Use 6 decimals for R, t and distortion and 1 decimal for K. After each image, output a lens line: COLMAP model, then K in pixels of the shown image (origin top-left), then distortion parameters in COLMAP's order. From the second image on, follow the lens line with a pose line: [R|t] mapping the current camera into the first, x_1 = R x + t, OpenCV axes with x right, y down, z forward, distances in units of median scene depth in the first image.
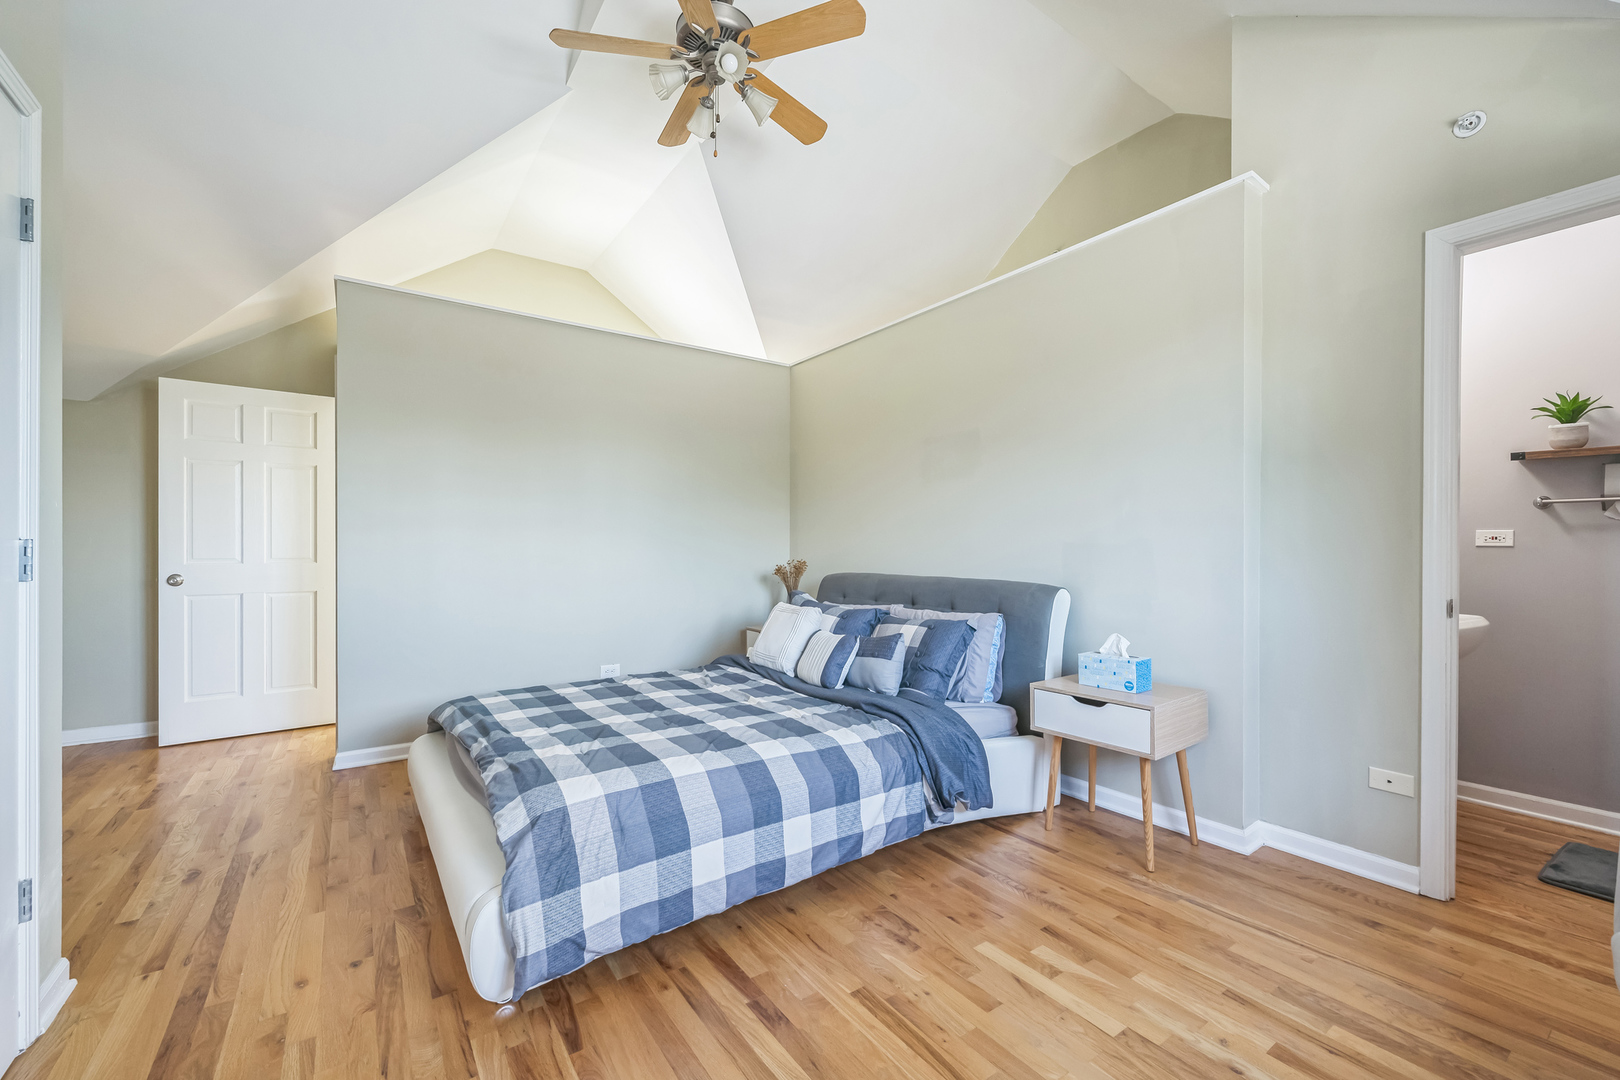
lens RADIAL K [[666.6, 0, 799.3], [0, 666.6, 546.8], [0, 0, 1]] dist [-0.001212, 0.000312]
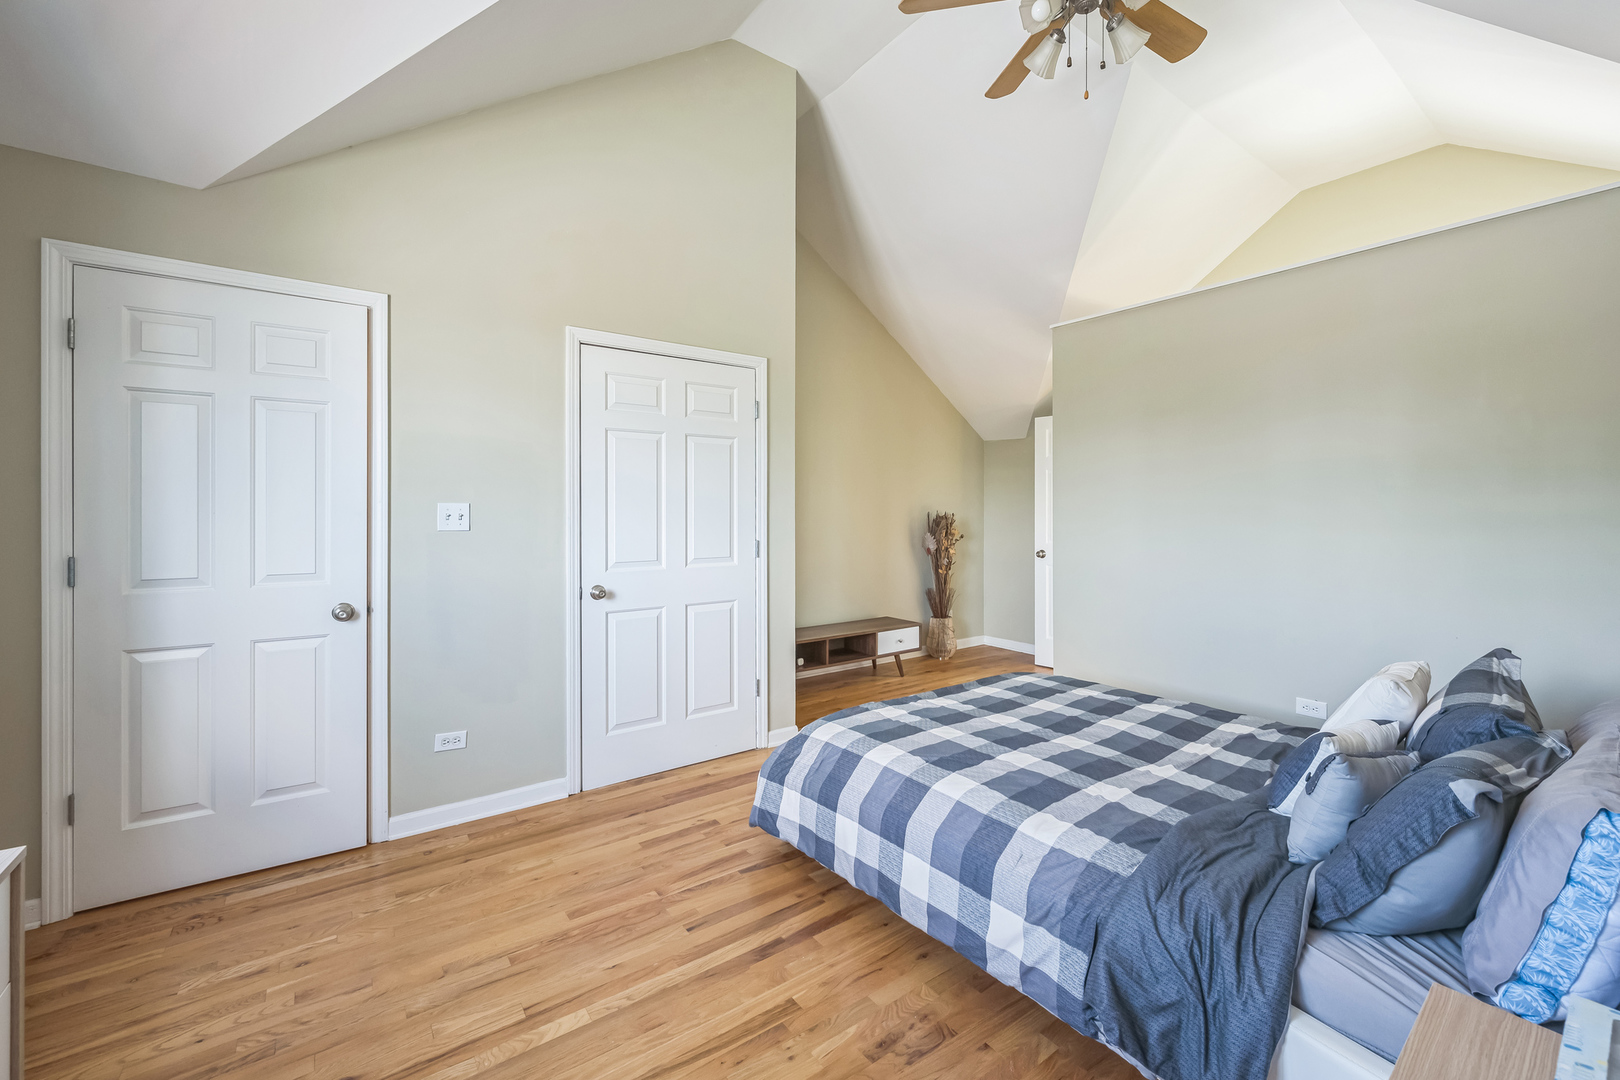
lens RADIAL K [[666.6, 0, 805.8], [0, 666.6, 526.2], [0, 0, 1]] dist [-0.001212, 0.000312]
pose [[0.016473, 0.021337, -0.999637, 0.928021], [0.004323, 0.999761, 0.021411, -0.079297], [0.999855, -0.004674, 0.016377, 0.843750]]
